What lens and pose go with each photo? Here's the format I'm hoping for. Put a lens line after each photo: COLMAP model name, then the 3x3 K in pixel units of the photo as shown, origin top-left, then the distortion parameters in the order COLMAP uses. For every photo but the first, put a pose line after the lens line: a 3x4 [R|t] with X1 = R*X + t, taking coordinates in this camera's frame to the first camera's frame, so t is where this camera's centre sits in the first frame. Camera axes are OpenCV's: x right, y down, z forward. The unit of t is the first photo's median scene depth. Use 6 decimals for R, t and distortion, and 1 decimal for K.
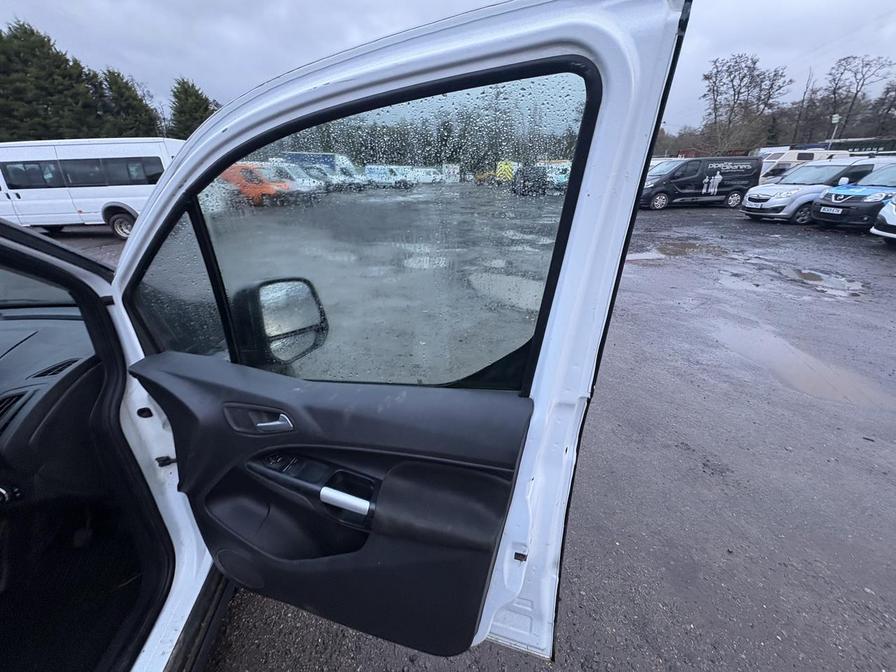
lens RADIAL K [[357.7, 0, 448.0], [0, 357.7, 336.0], [0, 0, 1]] dist [0.001091, 0.000347]
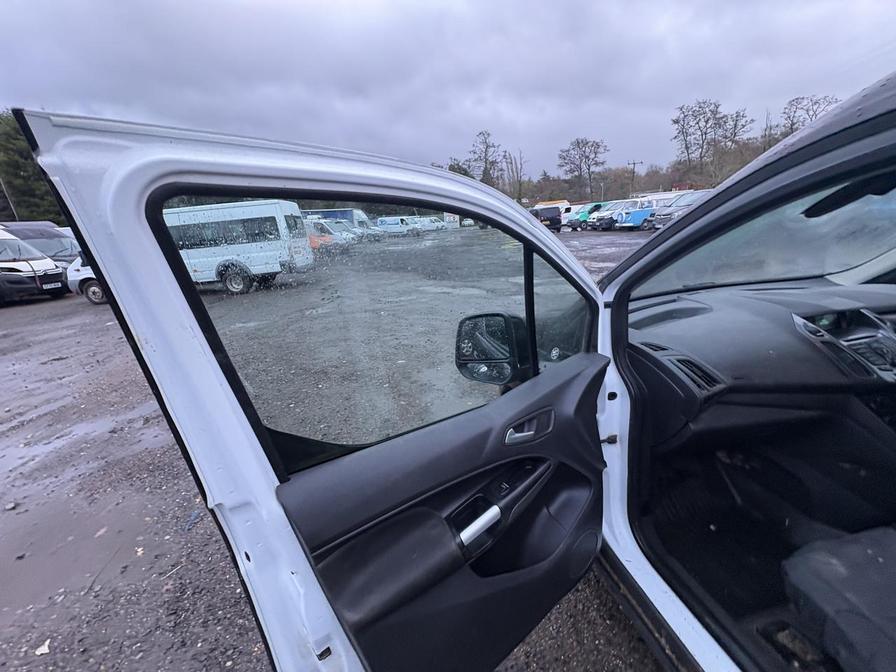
lens RADIAL K [[355.4, 0, 448.5], [0, 355.4, 337.8], [0, 0, 1]] dist [0.001875, -0.000015]
pose [[0.996617, -0.076680, 0.029572, -0.076463], [0.079438, 0.991032, -0.107450, 0.004937], [-0.021068, 0.109435, 0.993771, -0.009655]]
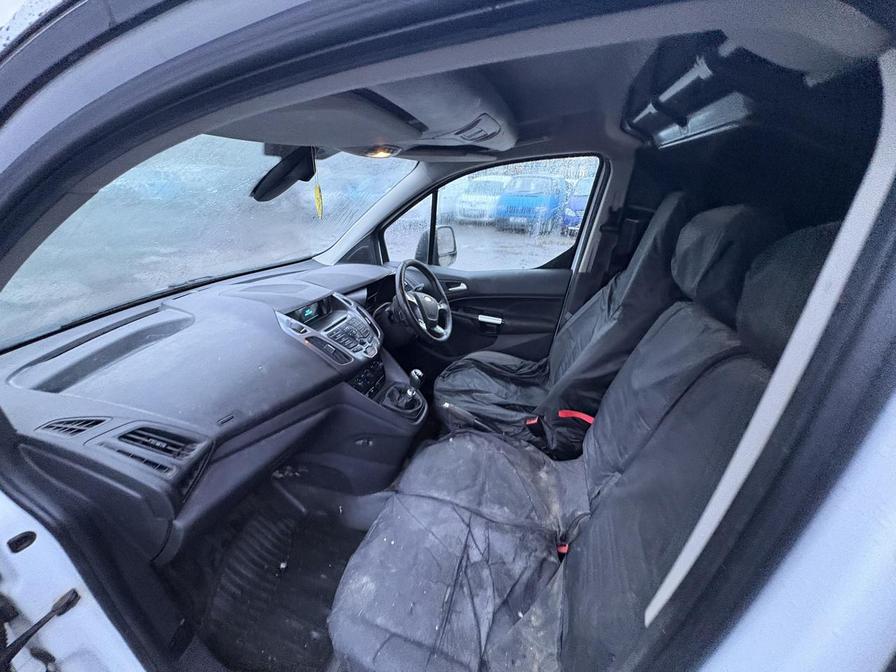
lens RADIAL K [[357.7, 0, 448.0], [0, 357.7, 336.0], [0, 0, 1]] dist [0.001091, 0.000347]
pose [[0.422308, -0.339395, 0.840516, -0.063748], [0.352378, 0.915794, 0.192743, 0.002972], [-0.835156, 0.214783, 0.506342, -0.004332]]
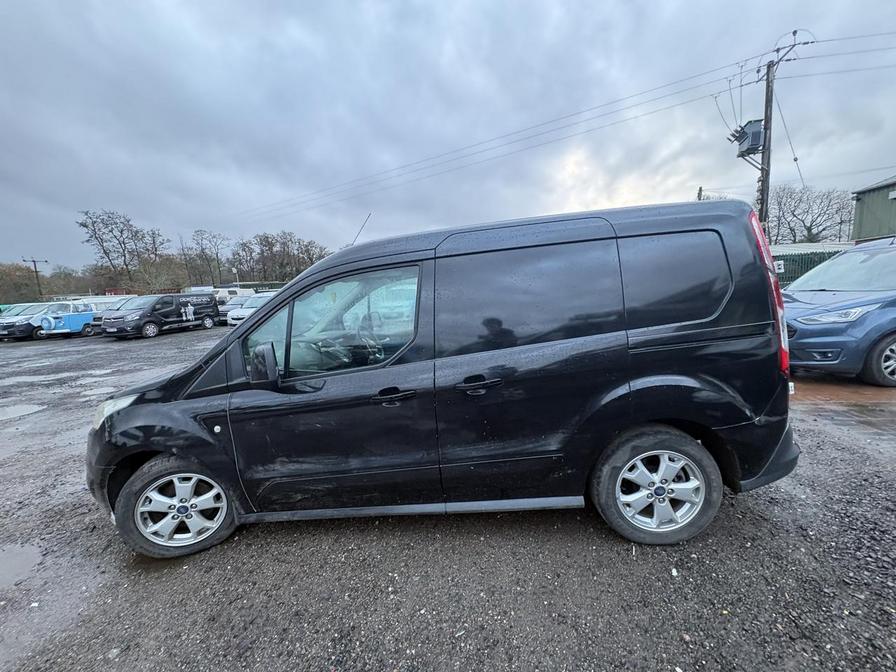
lens RADIAL K [[357.7, 0, 448.0], [0, 357.7, 336.0], [0, 0, 1]] dist [0.001091, 0.000347]
pose [[0.212052, -0.127256, 0.968937, -0.103846], [0.450765, 0.892450, 0.018560, 0.010976], [-0.867090, 0.432828, 0.246608, -0.018720]]
